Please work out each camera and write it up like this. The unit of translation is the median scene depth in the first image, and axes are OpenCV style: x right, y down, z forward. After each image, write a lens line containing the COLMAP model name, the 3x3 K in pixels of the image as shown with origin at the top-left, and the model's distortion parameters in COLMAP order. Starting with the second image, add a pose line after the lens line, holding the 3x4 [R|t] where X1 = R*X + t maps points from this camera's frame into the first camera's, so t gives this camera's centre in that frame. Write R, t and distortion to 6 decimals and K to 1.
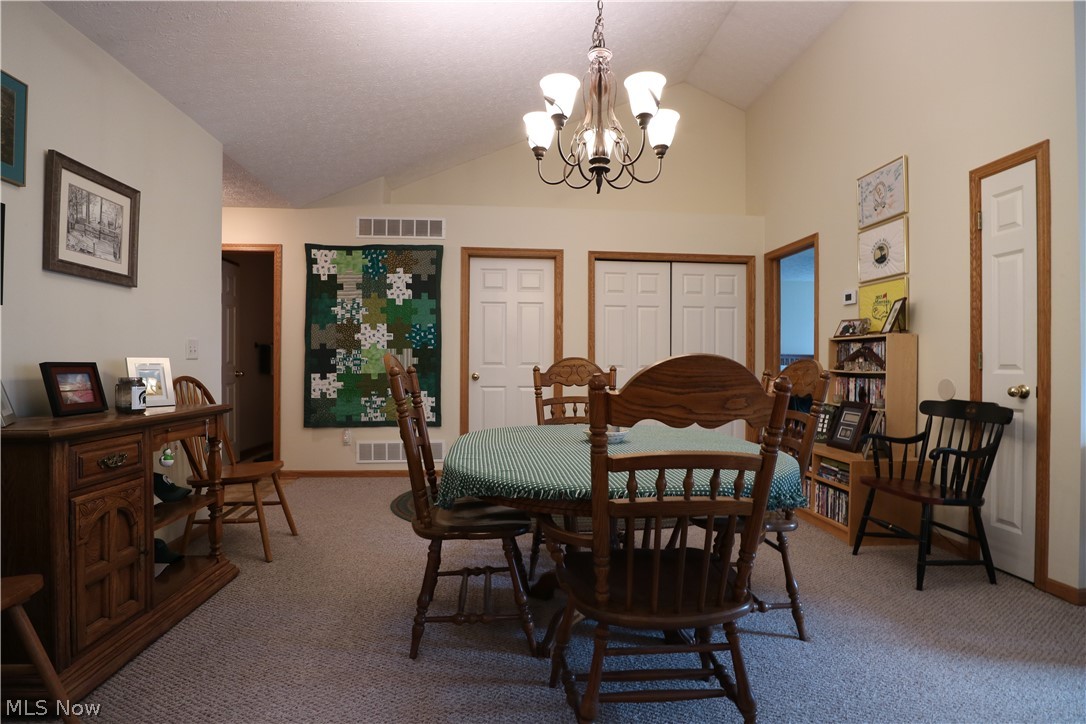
lens RADIAL K [[550.1, 0, 545.2], [0, 550.1, 367.7], [0, 0, 1]] dist [-0.056778, 0.024623]
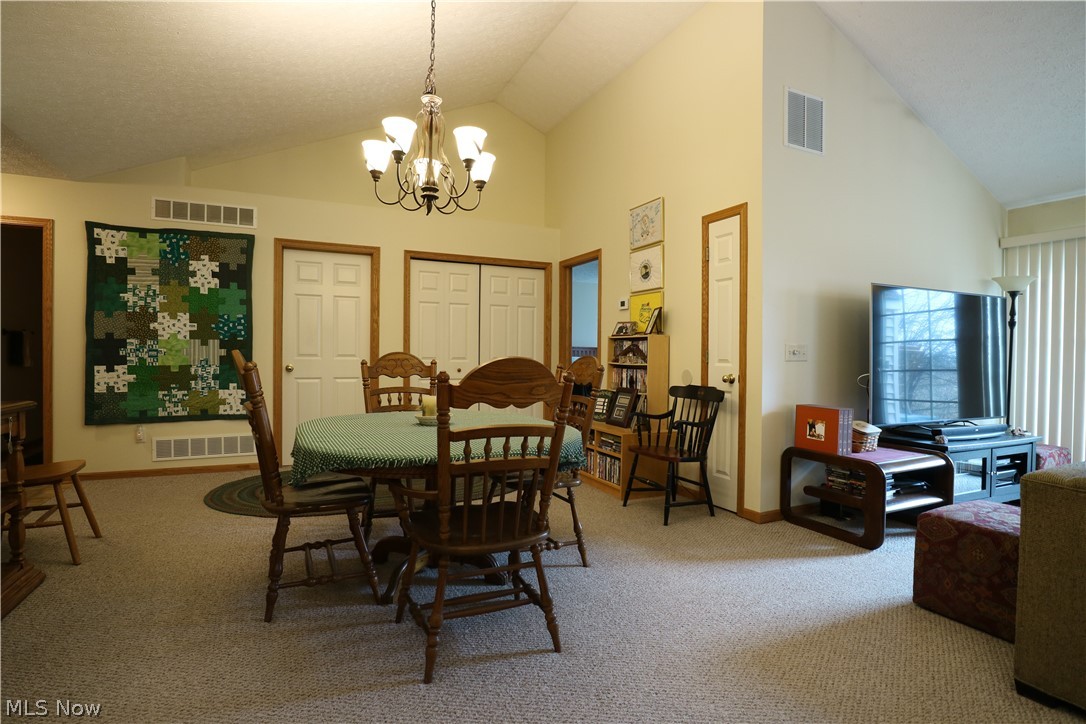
lens RADIAL K [[548.5, 0, 546.8], [0, 548.5, 361.7], [0, 0, 1]] dist [-0.041717, 0.011819]
pose [[0.936133, 0.000085, 0.351646, -0.049294], [-0.003474, 0.999953, 0.009007, -0.008440], [-0.351629, -0.009654, 0.936090, -0.128247]]
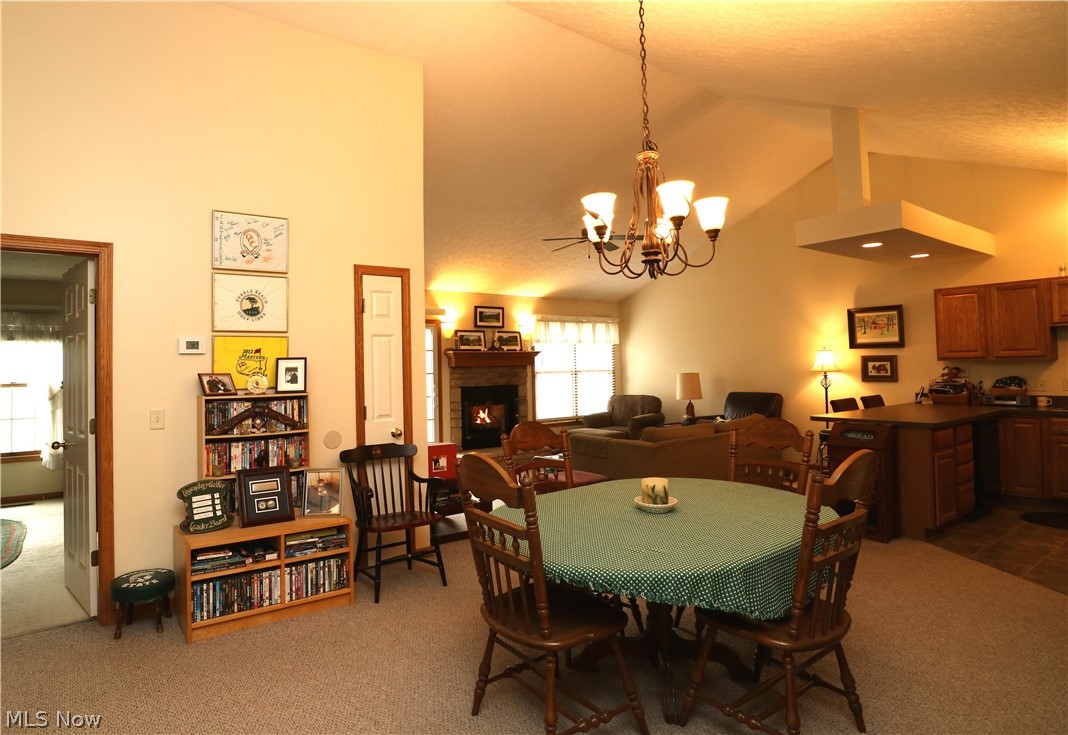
lens RADIAL K [[591.6, 0, 481.2], [0, 591.6, 347.8], [0, 0, 1]] dist [-0.026034, 0.000930]
pose [[-0.495042, 0.032298, 0.868269, -0.459710], [0.022064, 0.999454, -0.024598, -0.103214], [-0.868589, 0.006981, -0.495484, 1.155548]]
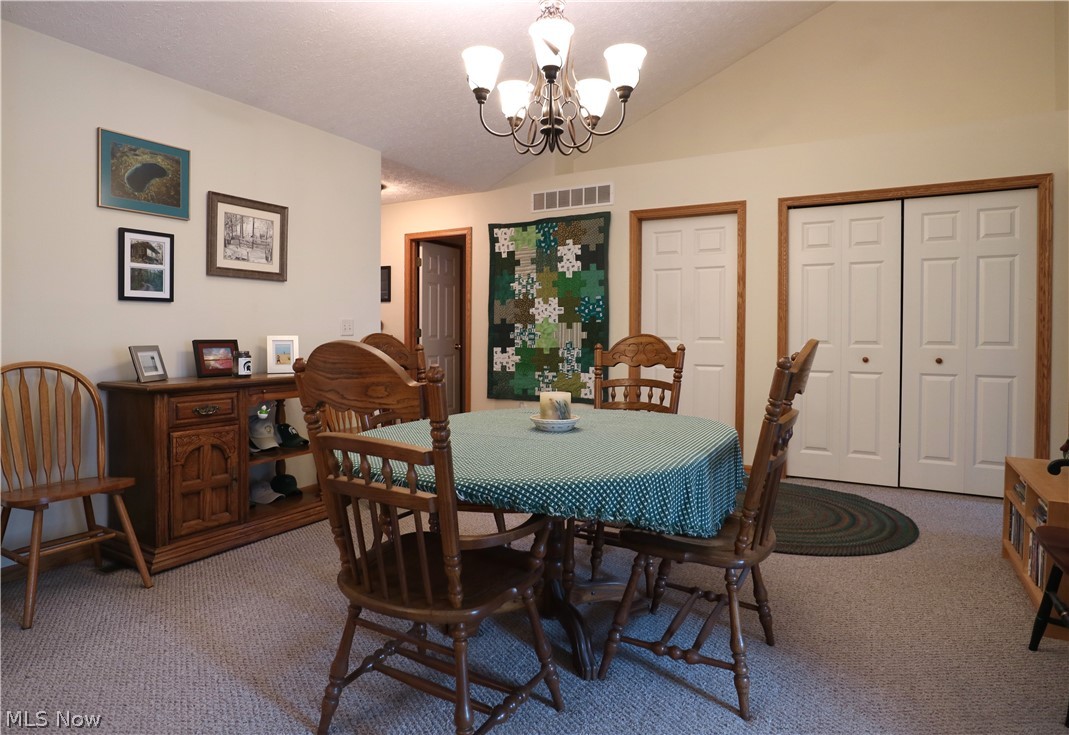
lens RADIAL K [[616.5, 0, 533.6], [0, 616.5, 342.3], [0, 0, 1]] dist [-0.055128, 0.018126]
pose [[0.822016, 0.007486, -0.569415, 0.402946], [-0.003889, 0.999964, 0.007532, -0.010636], [0.569450, -0.003977, 0.822016, 0.085924]]
